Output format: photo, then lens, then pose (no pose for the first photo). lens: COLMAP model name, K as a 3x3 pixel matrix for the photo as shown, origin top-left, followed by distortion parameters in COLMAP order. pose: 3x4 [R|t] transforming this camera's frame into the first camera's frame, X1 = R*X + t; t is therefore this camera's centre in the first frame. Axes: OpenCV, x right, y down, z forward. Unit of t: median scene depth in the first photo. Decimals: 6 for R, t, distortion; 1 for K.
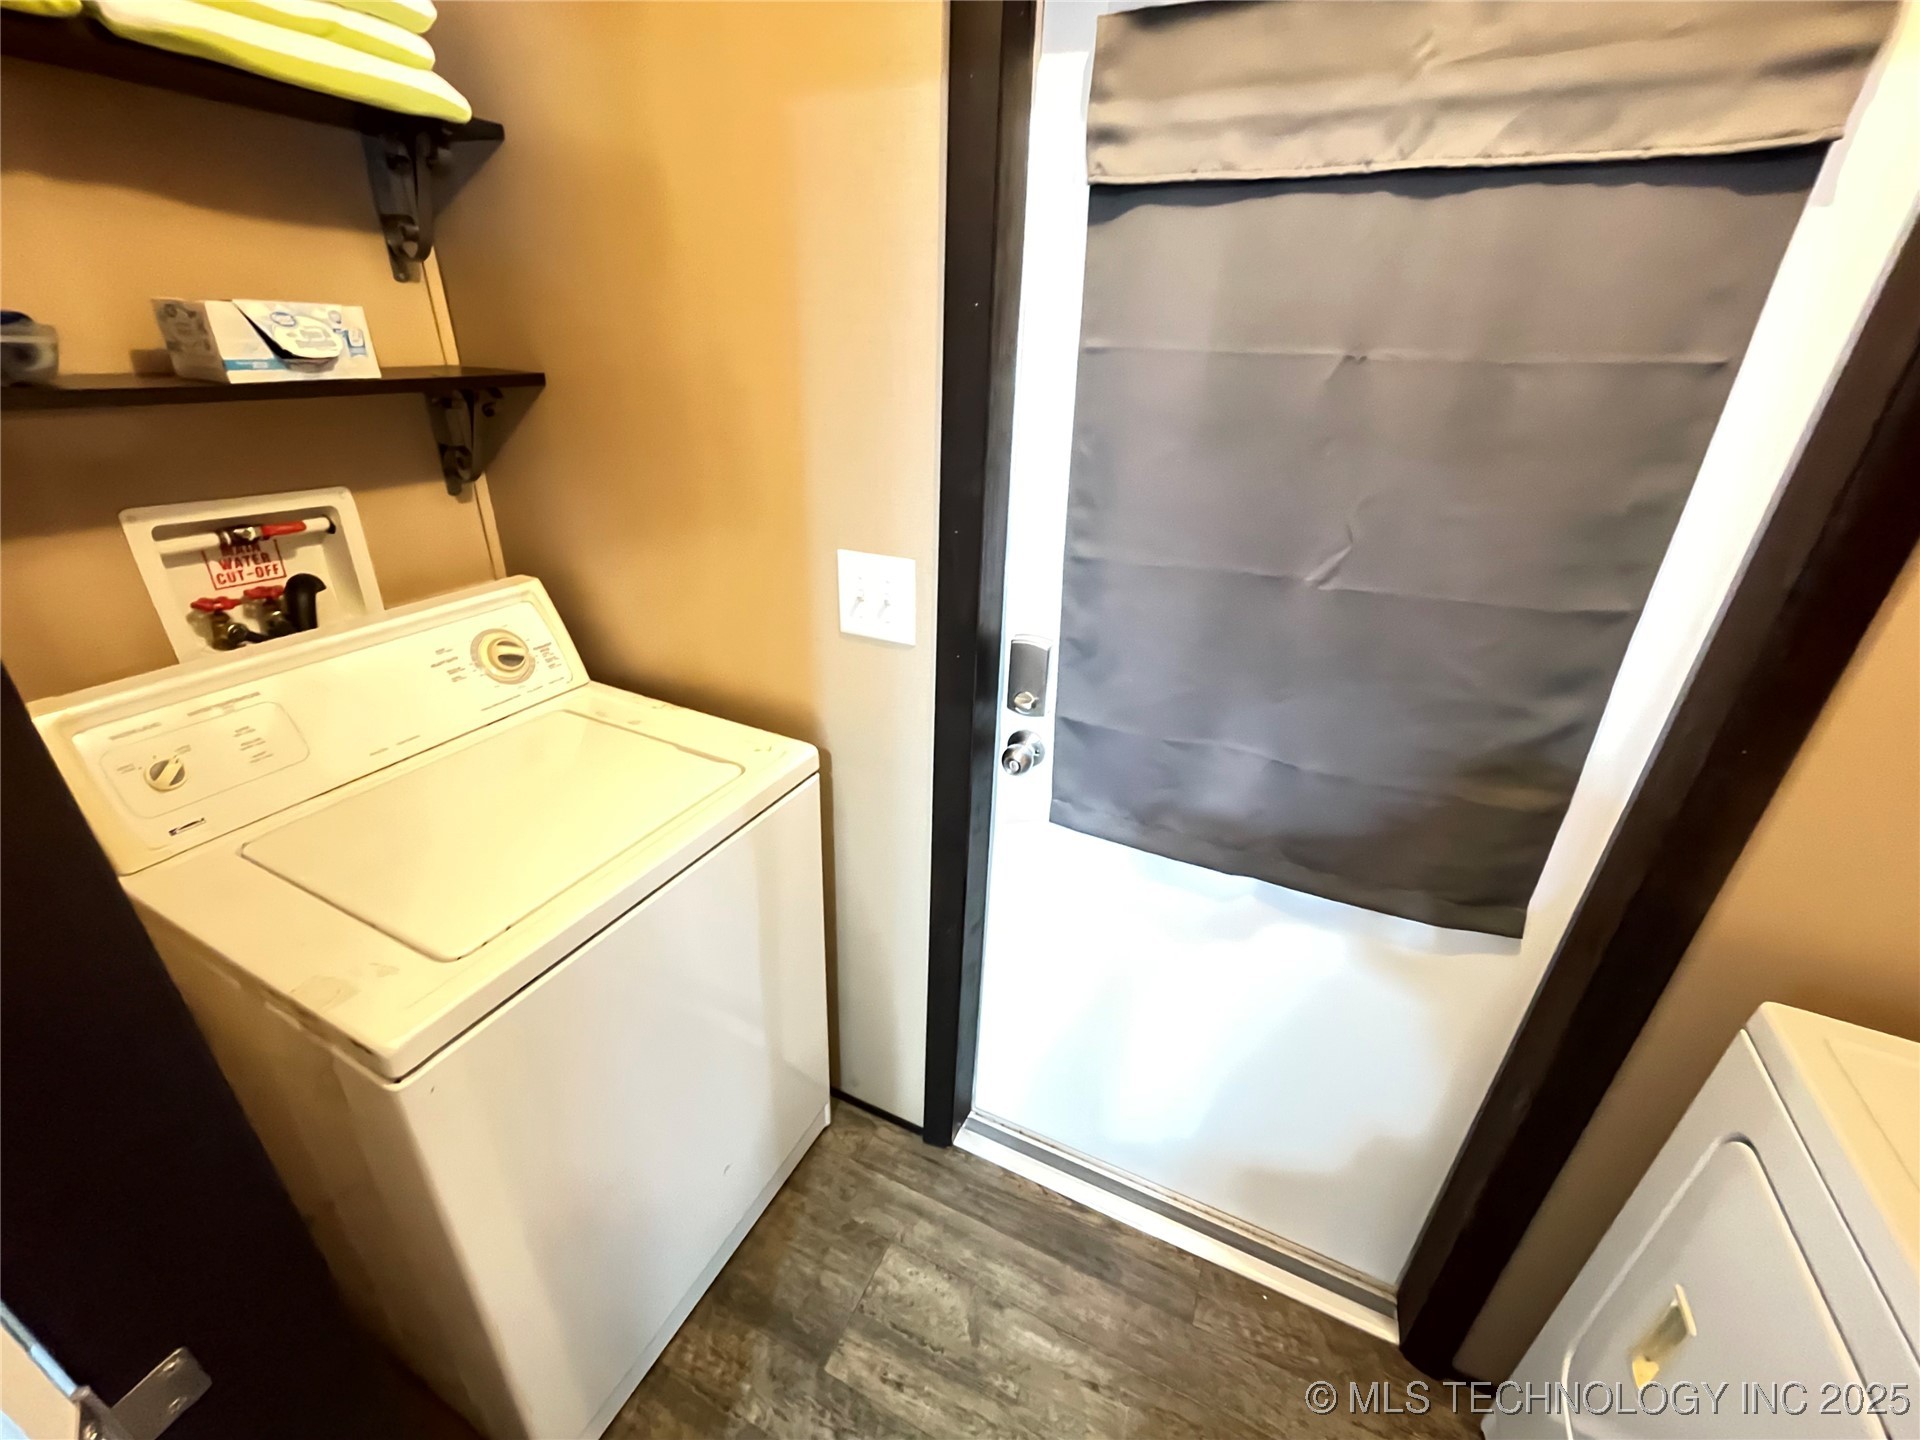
lens RADIAL K [[782.7, 0, 954.9], [0, 782.7, 719.0], [0, 0, 1]] dist [-0.002632, -0.000029]
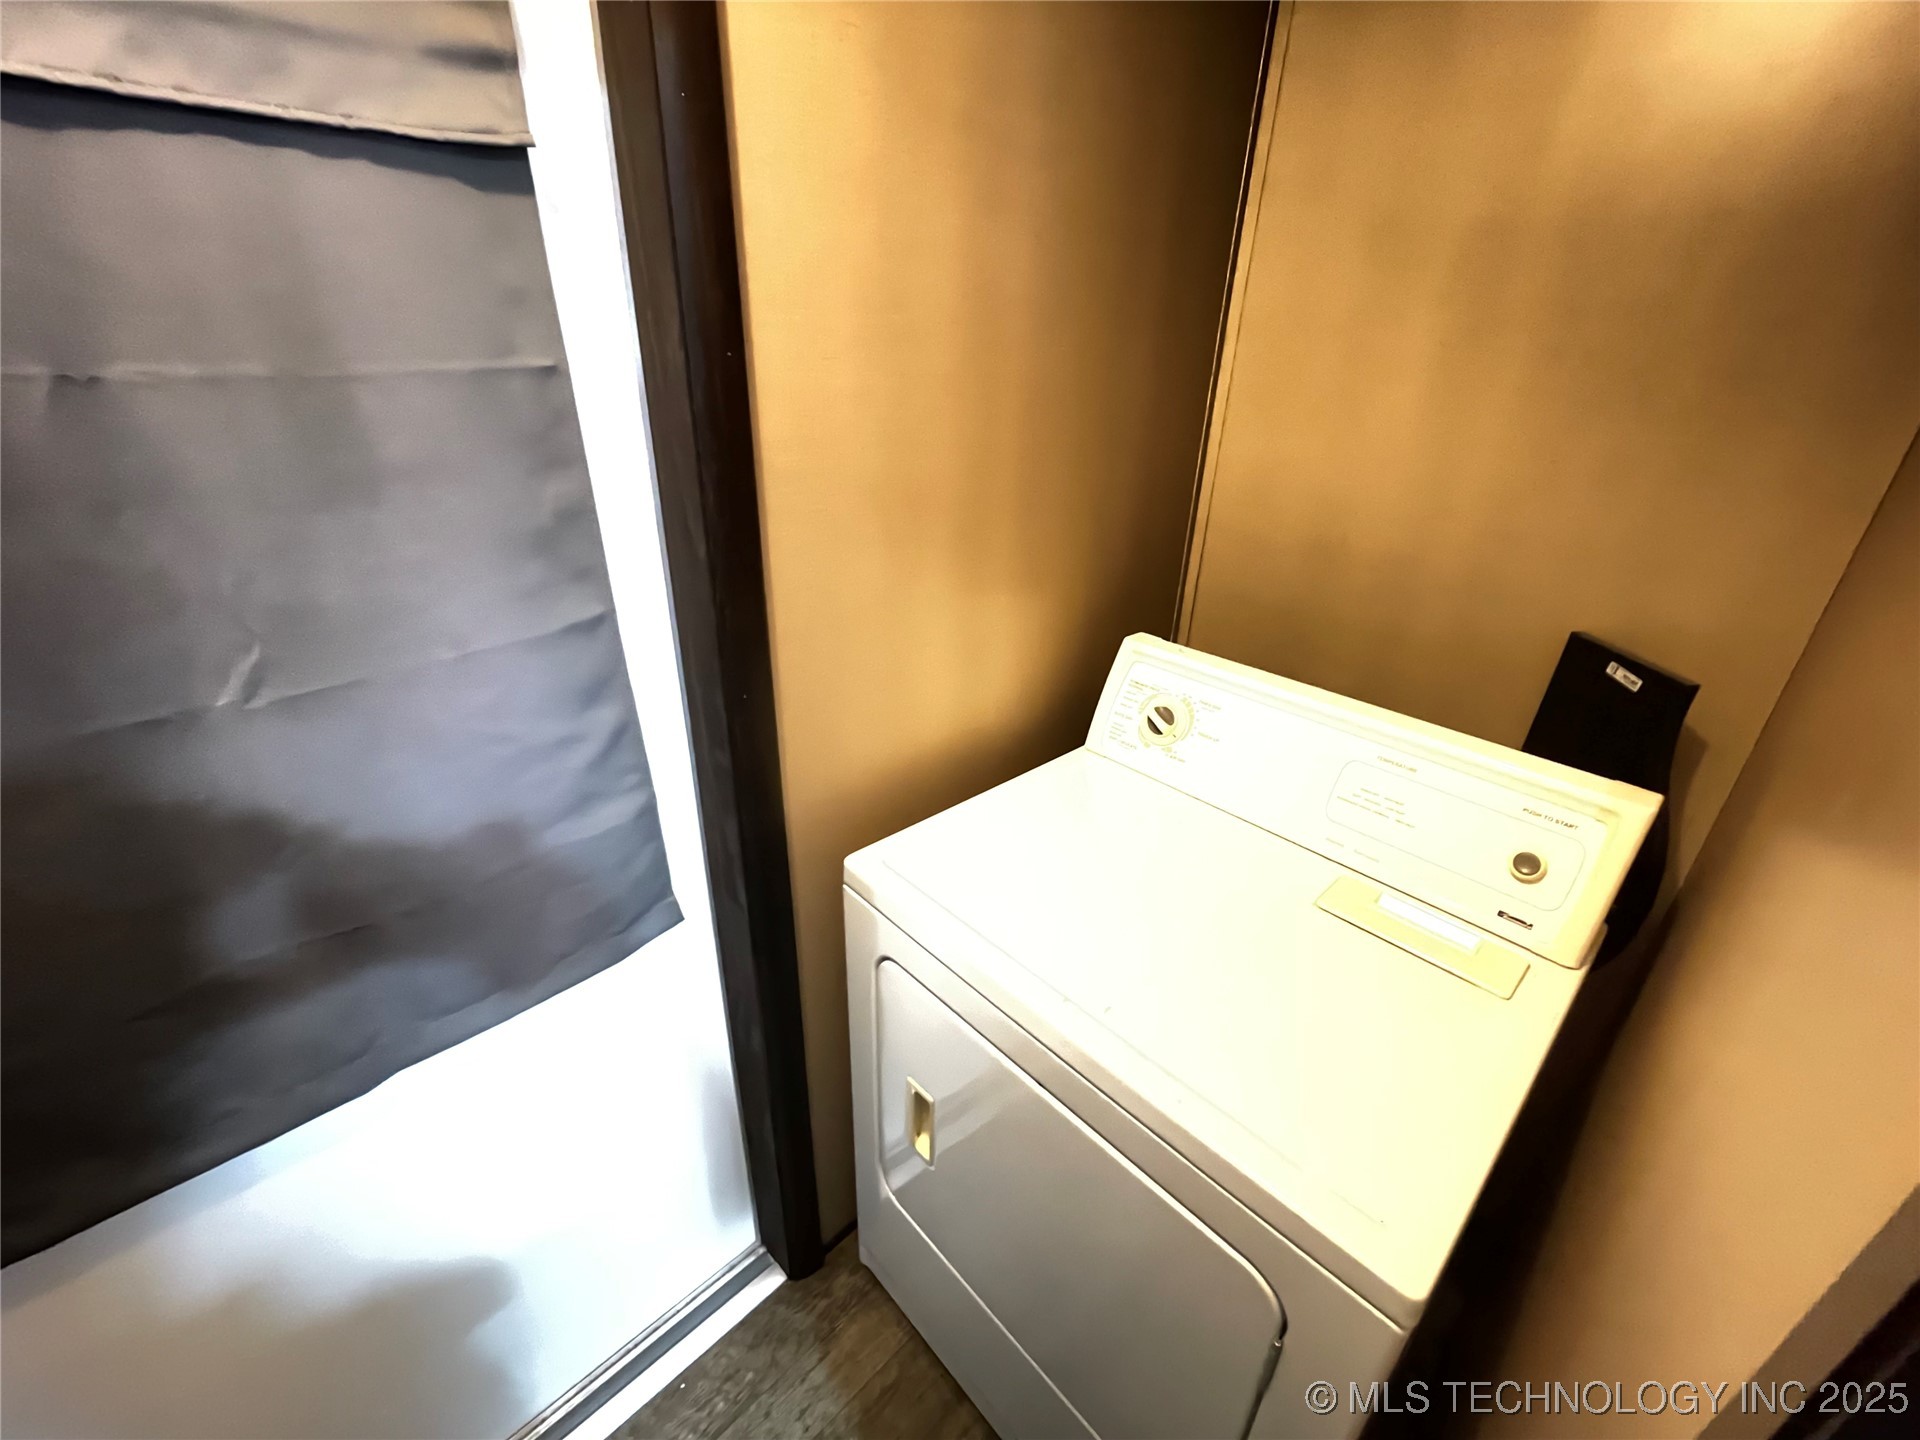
lens RADIAL K [[782.7, 0, 956.5], [0, 782.7, 715.4], [0, 0, 1]] dist [-0.002632, -0.000029]
pose [[0.350897, -0.424245, 0.834798, 0.126960], [0.398231, 0.874459, 0.277009, -0.121131], [-0.847516, 0.235241, 0.475792, 0.171121]]
